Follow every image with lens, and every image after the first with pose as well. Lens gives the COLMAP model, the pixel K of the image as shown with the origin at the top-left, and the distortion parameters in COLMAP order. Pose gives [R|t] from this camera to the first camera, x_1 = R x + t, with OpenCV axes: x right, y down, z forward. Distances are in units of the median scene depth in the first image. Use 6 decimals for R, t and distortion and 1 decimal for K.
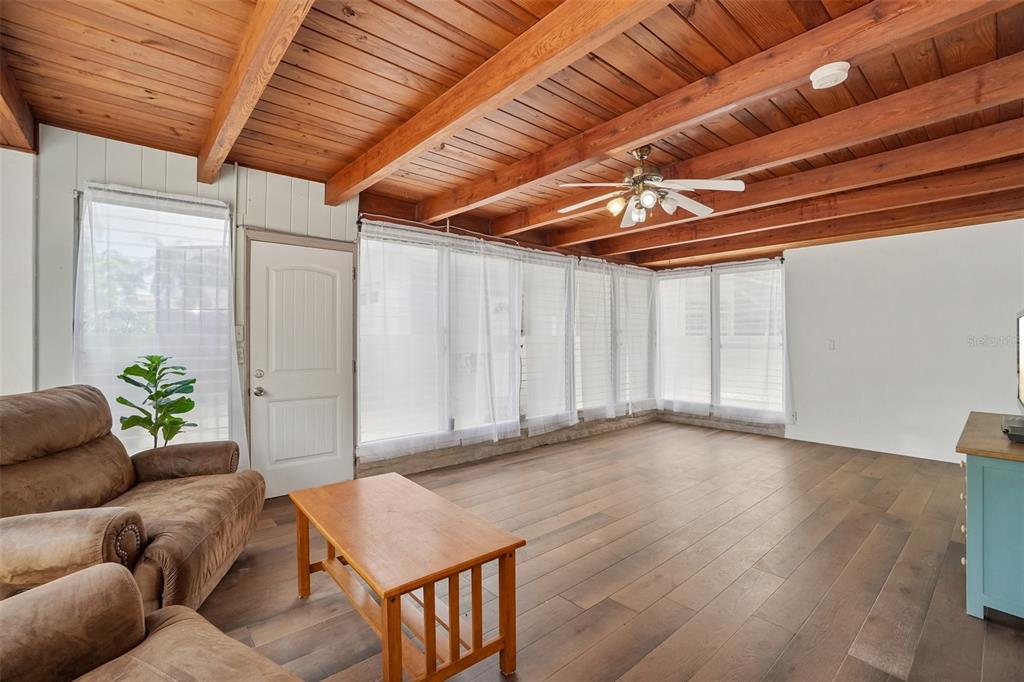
lens RADIAL K [[457.7, 0, 504.6], [0, 457.7, 331.5], [0, 0, 1]] dist [0.000457, 0.000371]
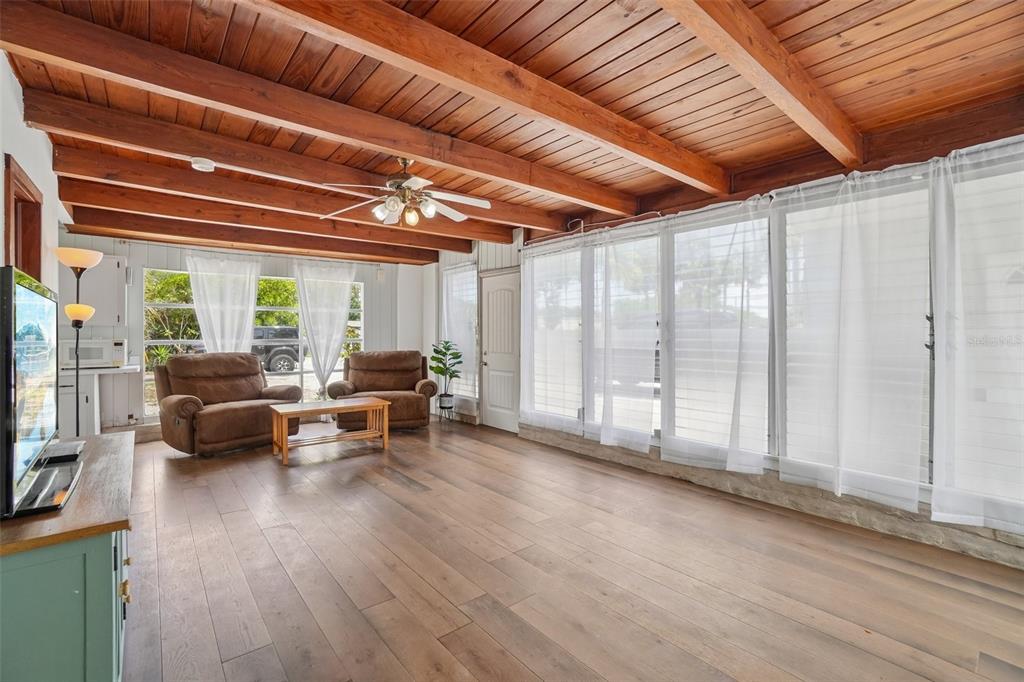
lens RADIAL K [[456.8, 0, 513.5], [0, 456.8, 344.7], [0, 0, 1]] dist [-0.000021, 0.000107]
pose [[0.004531, 0.021421, -0.999760, 1.002329], [0.009601, 0.999724, 0.021464, 0.018218], [0.999944, -0.009696, 0.004324, 0.902941]]
